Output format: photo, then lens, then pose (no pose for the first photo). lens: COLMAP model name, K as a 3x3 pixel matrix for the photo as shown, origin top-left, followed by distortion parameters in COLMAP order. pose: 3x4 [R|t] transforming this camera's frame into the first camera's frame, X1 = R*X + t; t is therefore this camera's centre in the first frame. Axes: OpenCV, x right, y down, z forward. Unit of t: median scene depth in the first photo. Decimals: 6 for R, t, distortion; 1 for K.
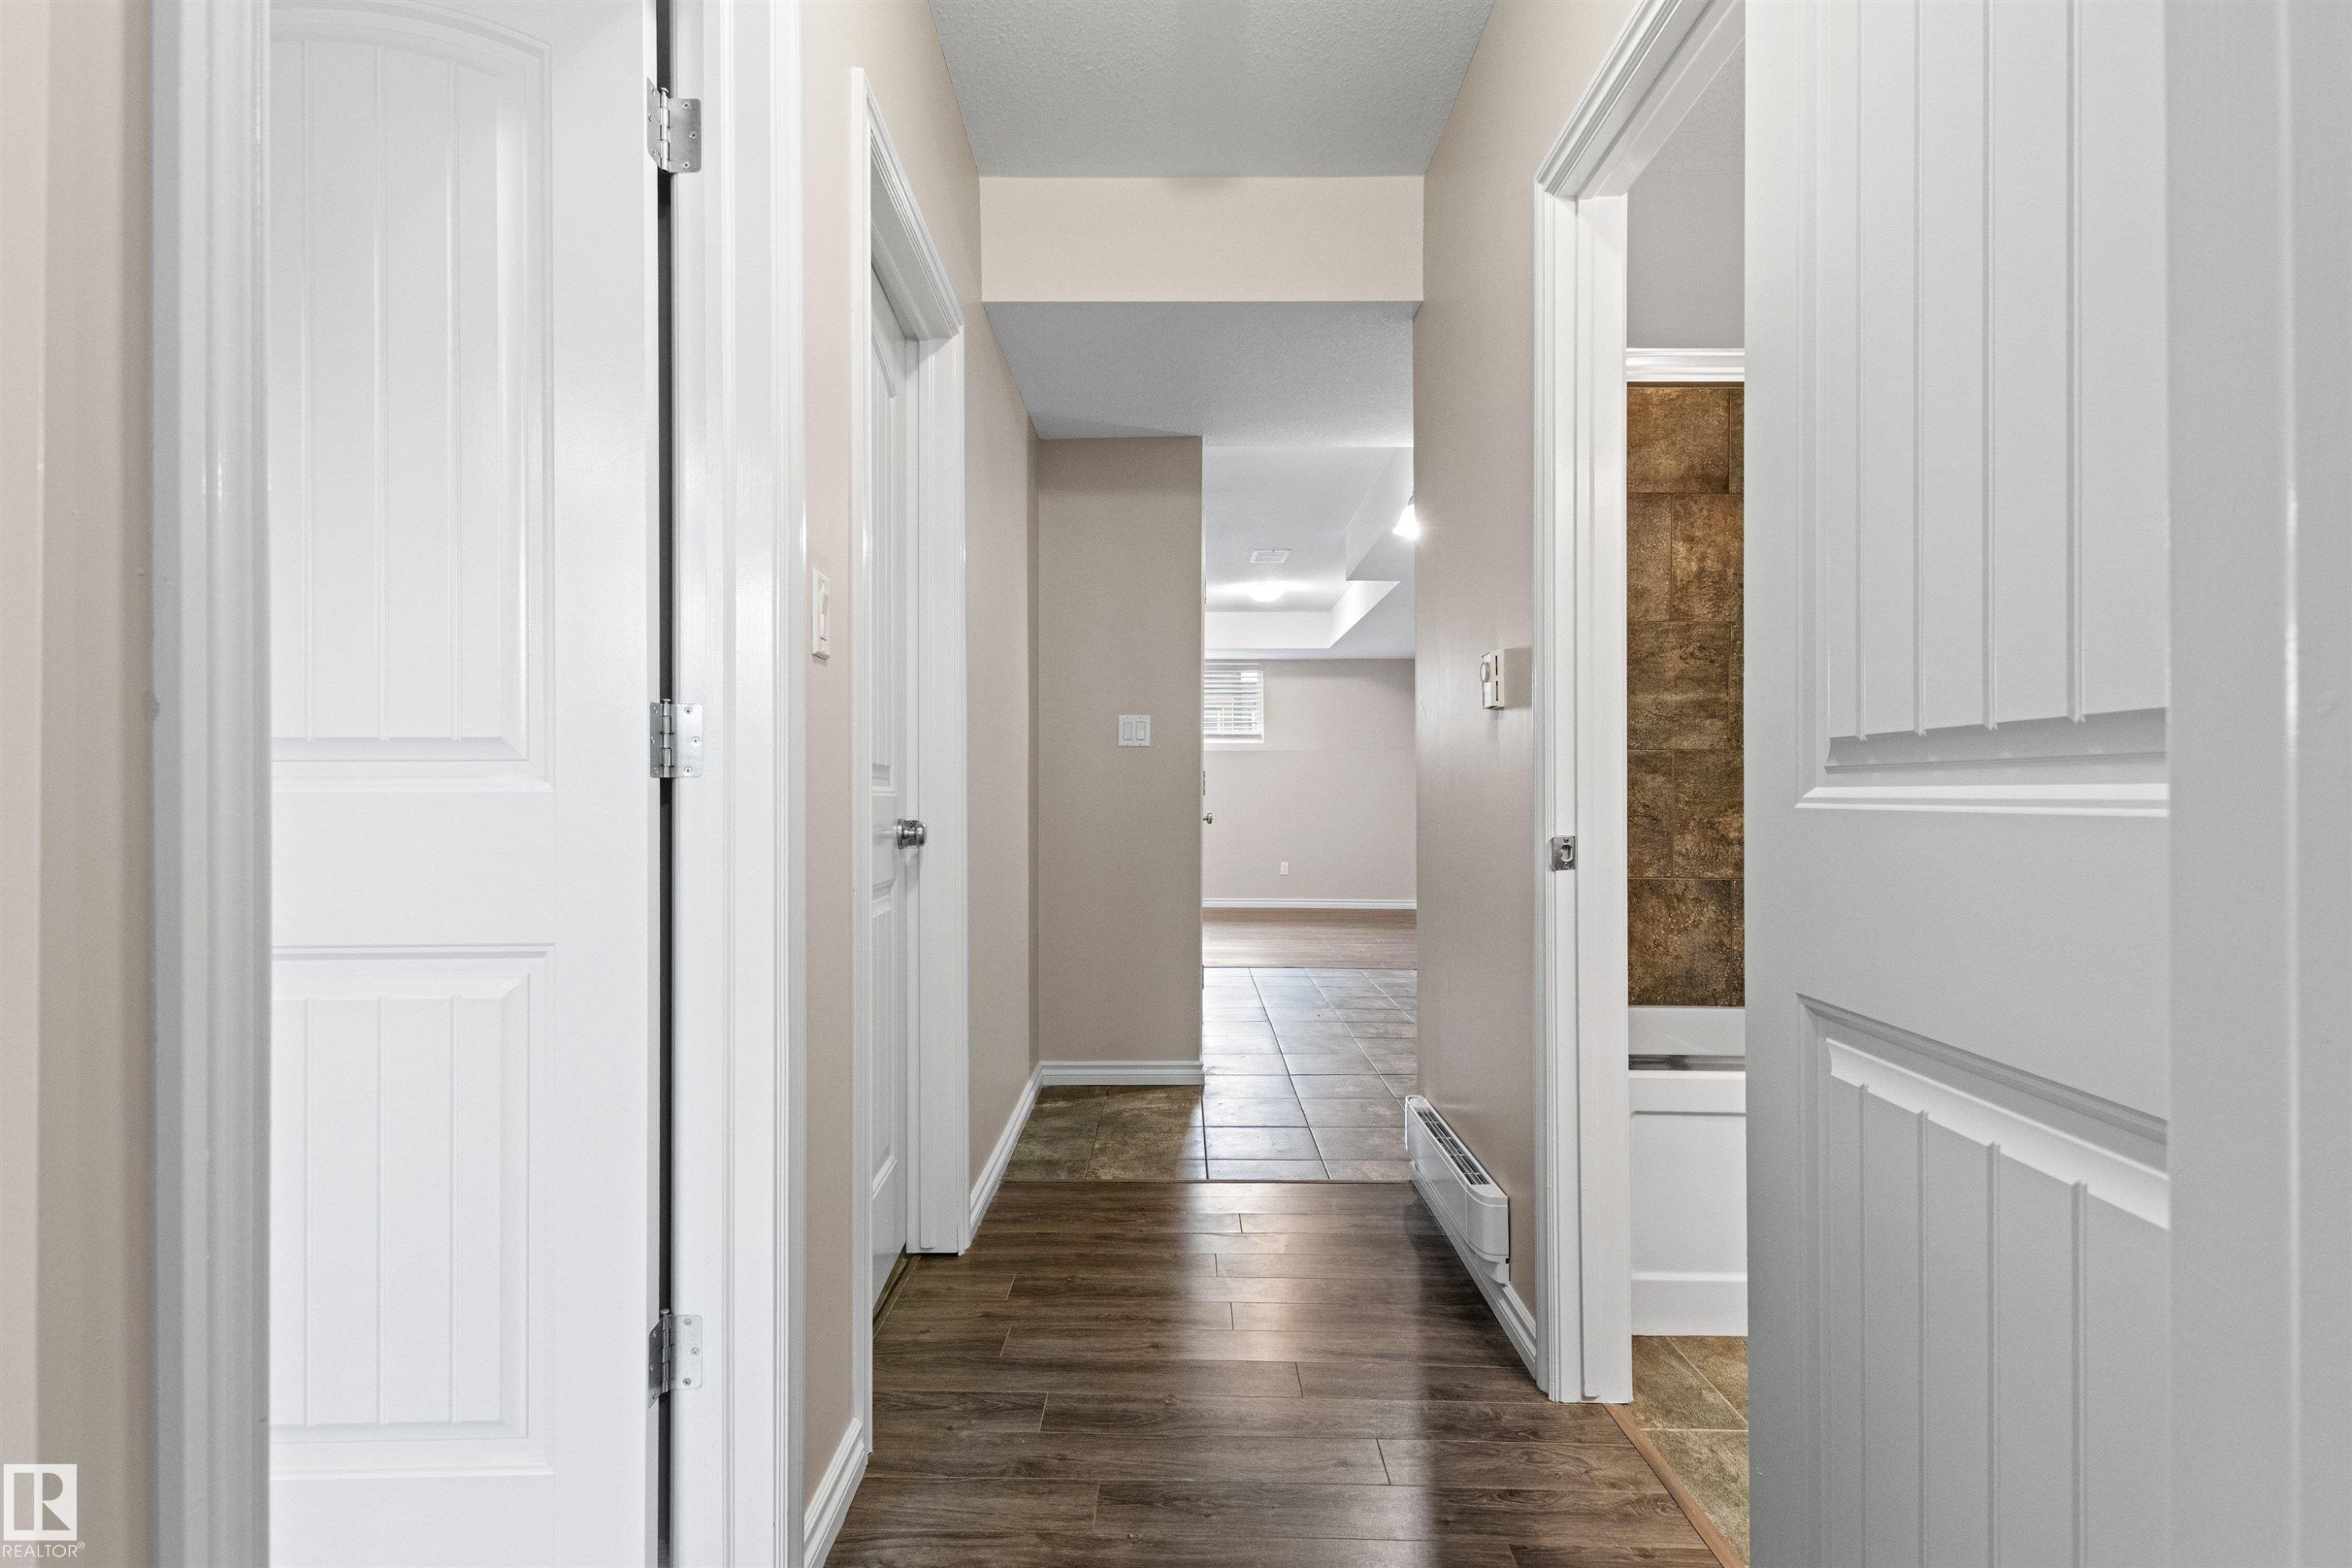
lens RADIAL K [[1094.7, 0, 1149.4], [0, 1094.7, 822.6], [0, 0, 1]] dist [0.001856, -0.000142]
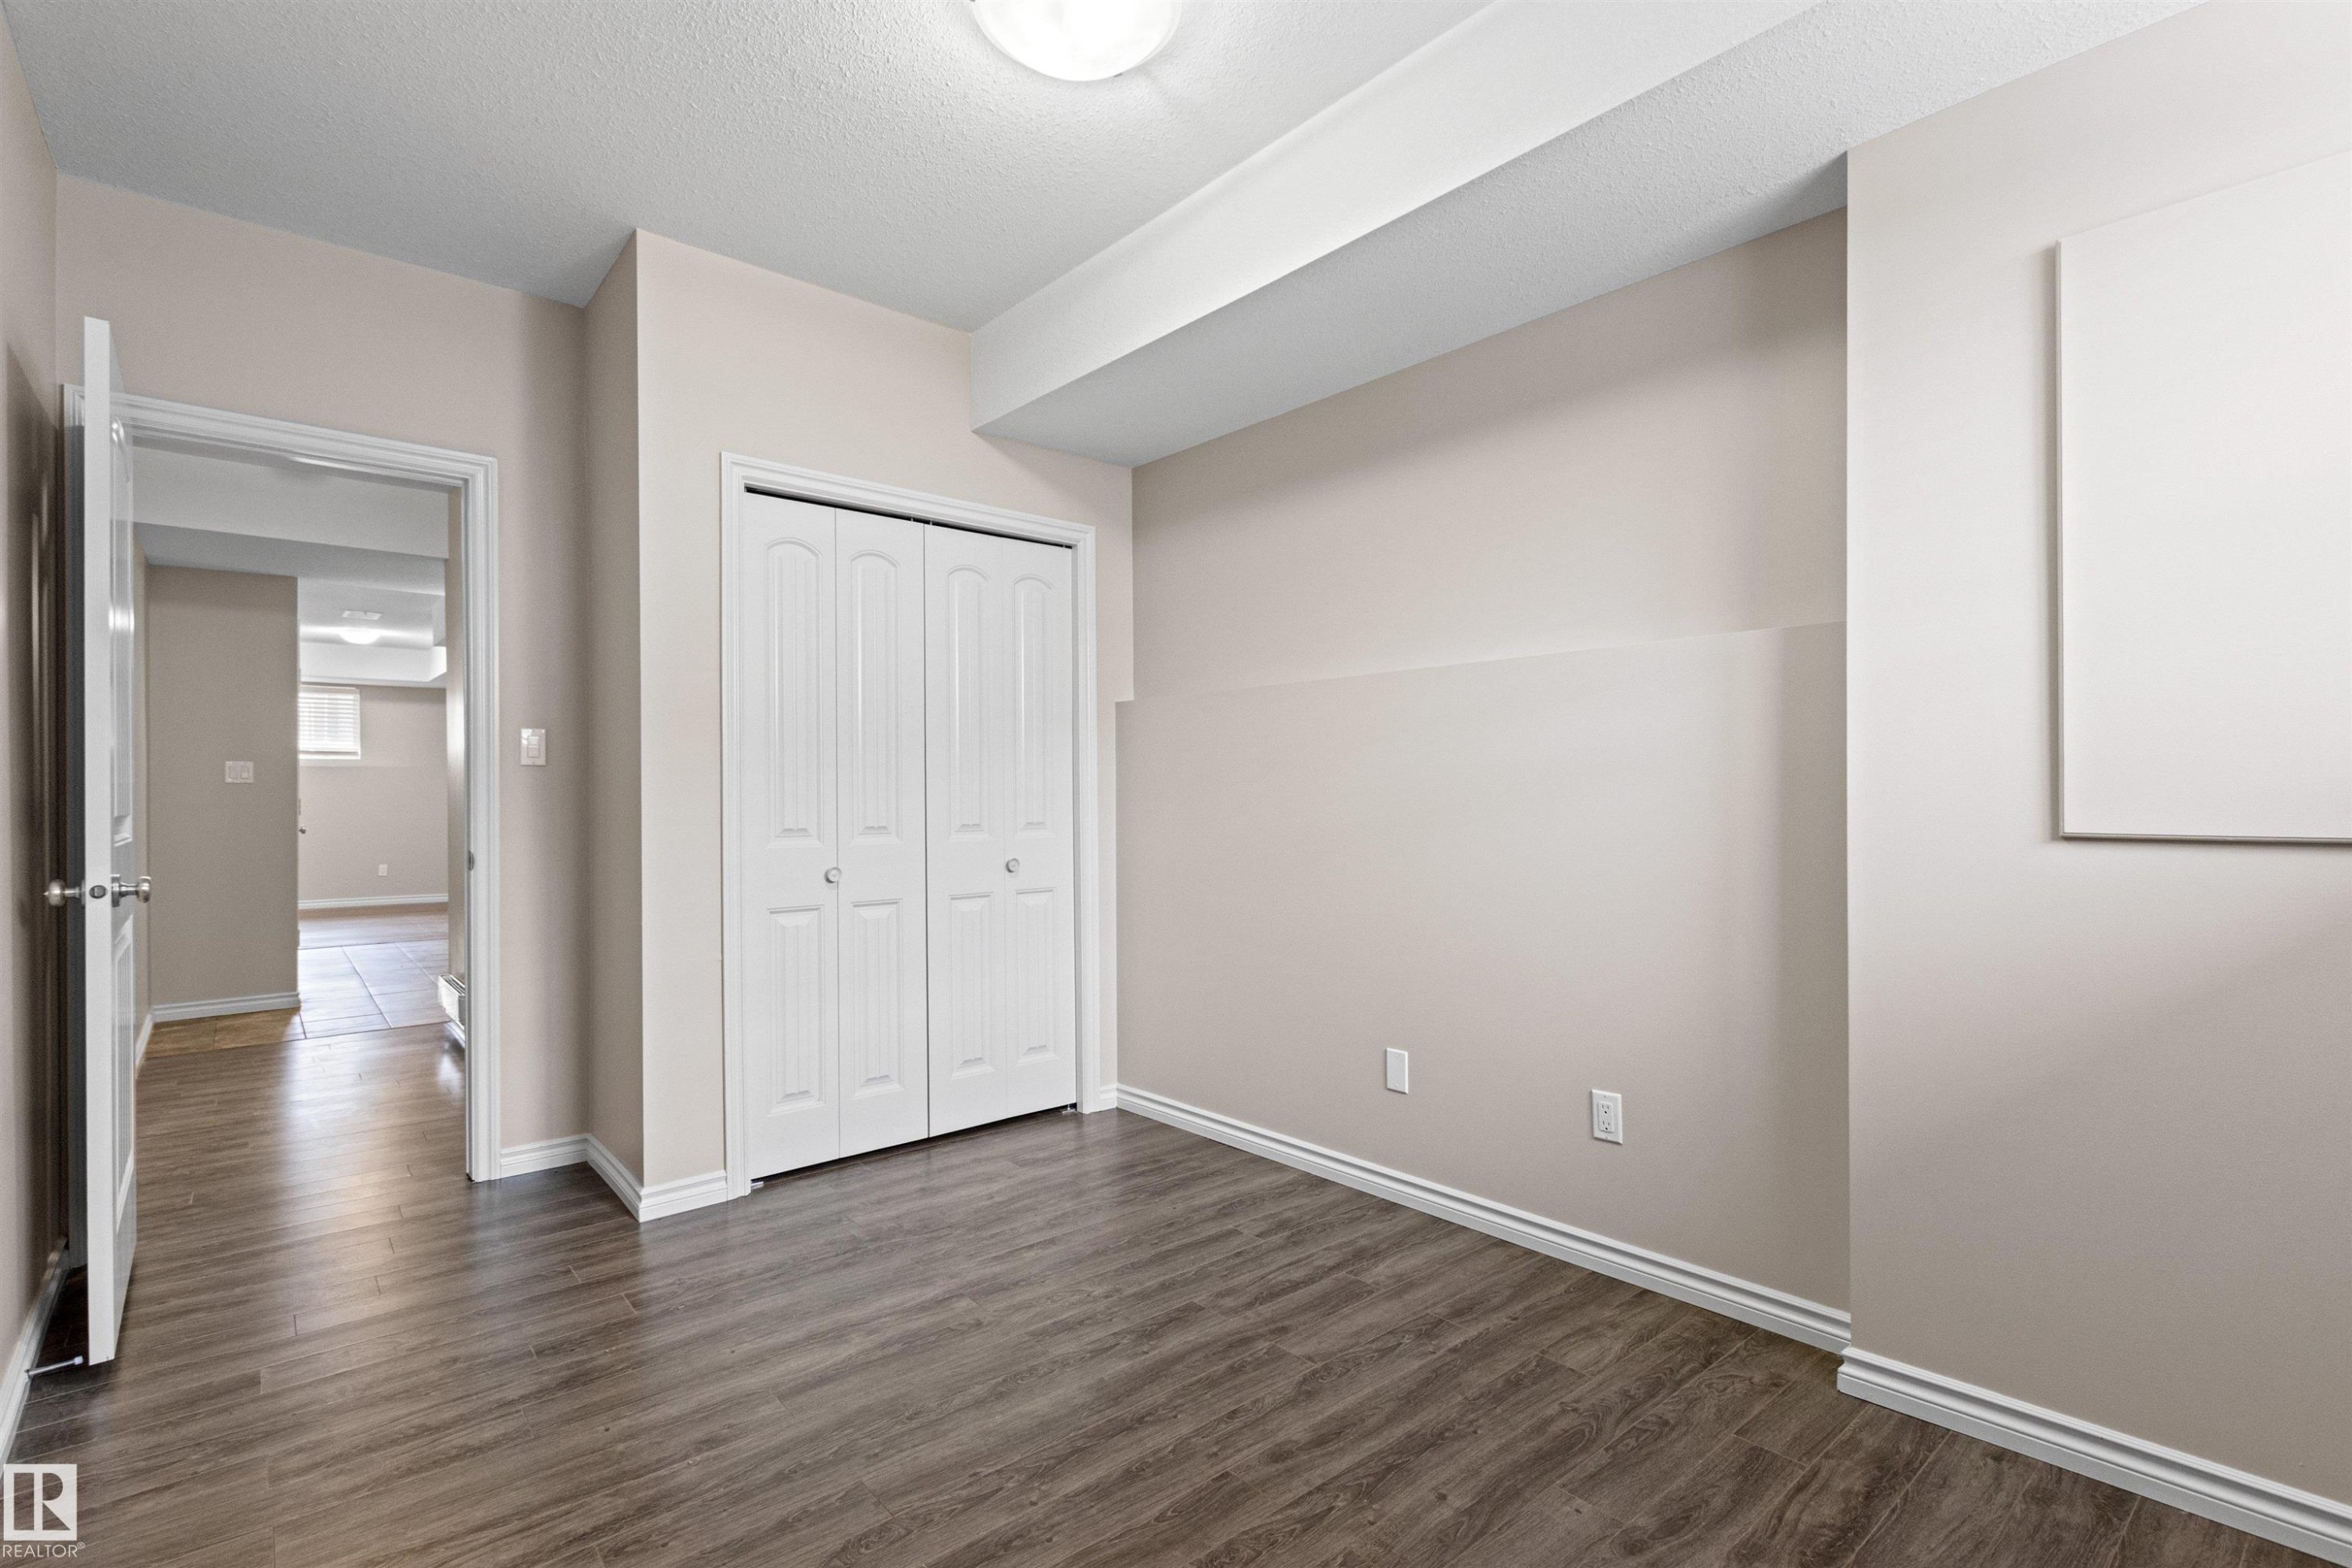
lens RADIAL K [[1094.7, 0, 1149.4], [0, 1094.7, 822.6], [0, 0, 1]] dist [0.001856, -0.000142]
pose [[0.757374, -0.009079, 0.652918, -0.046373], [0.005476, 0.999956, 0.007552, -0.017415], [-0.652958, -0.002144, 0.757391, -0.875910]]
